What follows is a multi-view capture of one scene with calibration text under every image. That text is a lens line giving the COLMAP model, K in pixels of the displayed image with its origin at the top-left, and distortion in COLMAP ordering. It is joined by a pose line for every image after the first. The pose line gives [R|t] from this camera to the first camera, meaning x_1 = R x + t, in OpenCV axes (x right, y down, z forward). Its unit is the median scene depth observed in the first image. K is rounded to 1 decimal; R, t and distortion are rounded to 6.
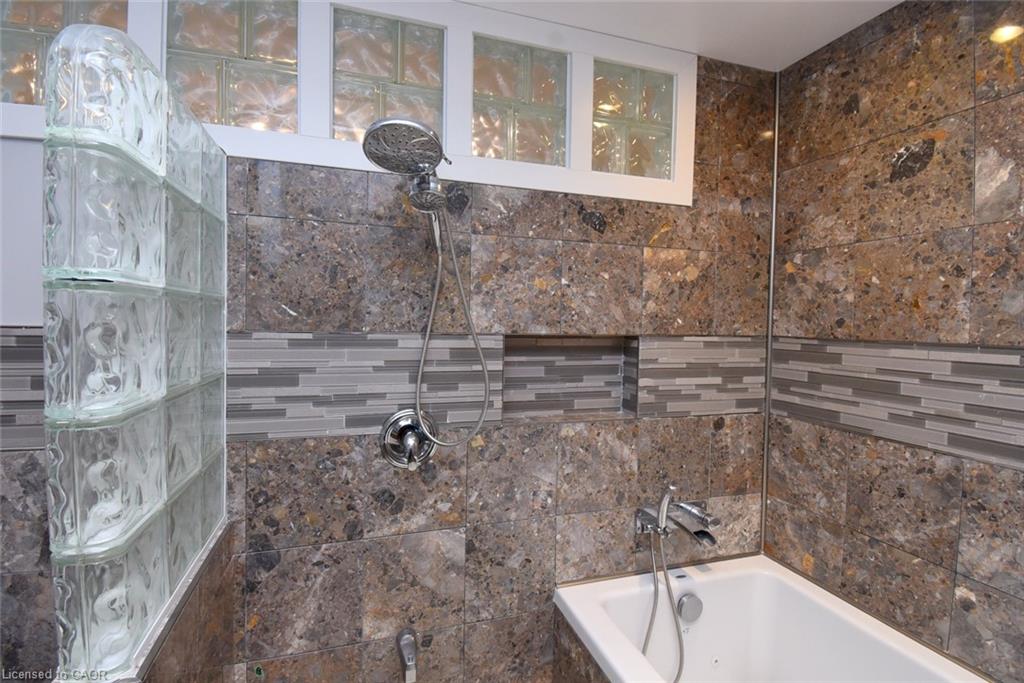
lens RADIAL K [[465.2, 0, 495.2], [0, 465.2, 333.4], [0, 0, 1]] dist [0.016854, -0.023940]
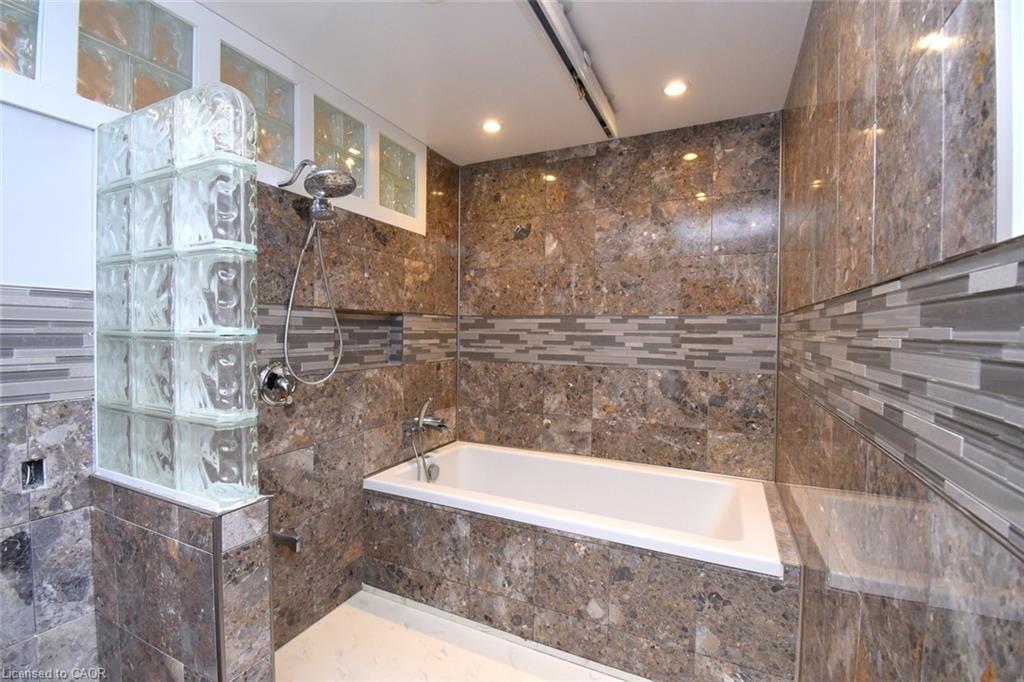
lens RADIAL K [[450.8, 0, 506.8], [0, 450.8, 341.6], [0, 0, 1]] dist [0.022456, -0.028358]
pose [[0.675696, -0.028892, 0.736614, -0.610203], [0.020651, 0.999581, 0.020263, 0.080862], [-0.736891, 0.001520, 0.676009, -0.318995]]
